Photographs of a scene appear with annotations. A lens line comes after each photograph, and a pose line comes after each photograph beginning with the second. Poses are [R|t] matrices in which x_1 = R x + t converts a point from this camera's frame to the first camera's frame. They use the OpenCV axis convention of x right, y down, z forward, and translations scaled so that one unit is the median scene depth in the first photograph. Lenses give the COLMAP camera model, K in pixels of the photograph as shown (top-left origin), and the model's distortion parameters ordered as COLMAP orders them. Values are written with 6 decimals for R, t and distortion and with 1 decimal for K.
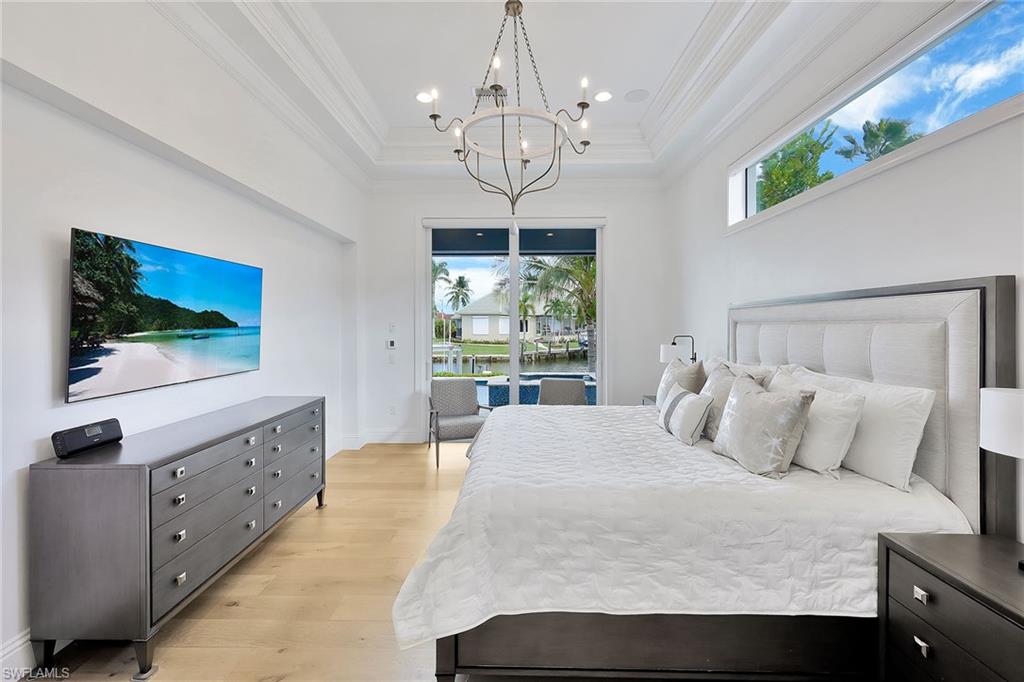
lens RADIAL K [[416.4, 0, 501.8], [0, 416.4, 330.0], [0, 0, 1]] dist [-0.000896, 0.000197]
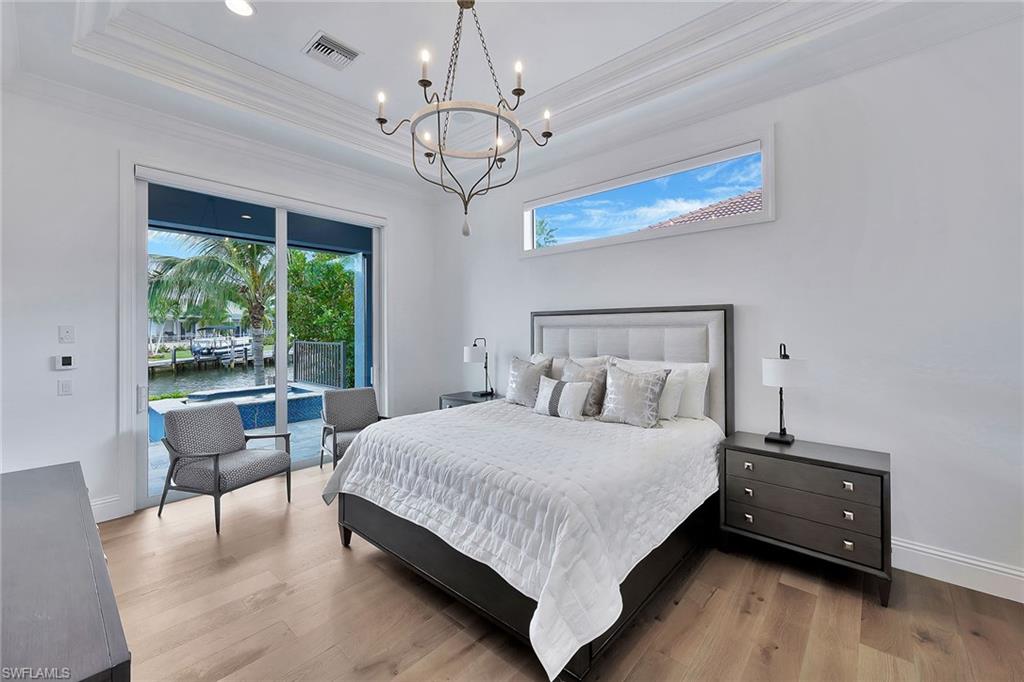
lens RADIAL K [[416.4, 0, 503.5], [0, 416.4, 336.4], [0, 0, 1]] dist [-0.000896, 0.000197]
pose [[0.660286, -0.017577, 0.750808, -0.303378], [0.012495, 0.999845, 0.012419, -0.003419], [-0.750910, 0.001182, 0.660403, 0.141139]]
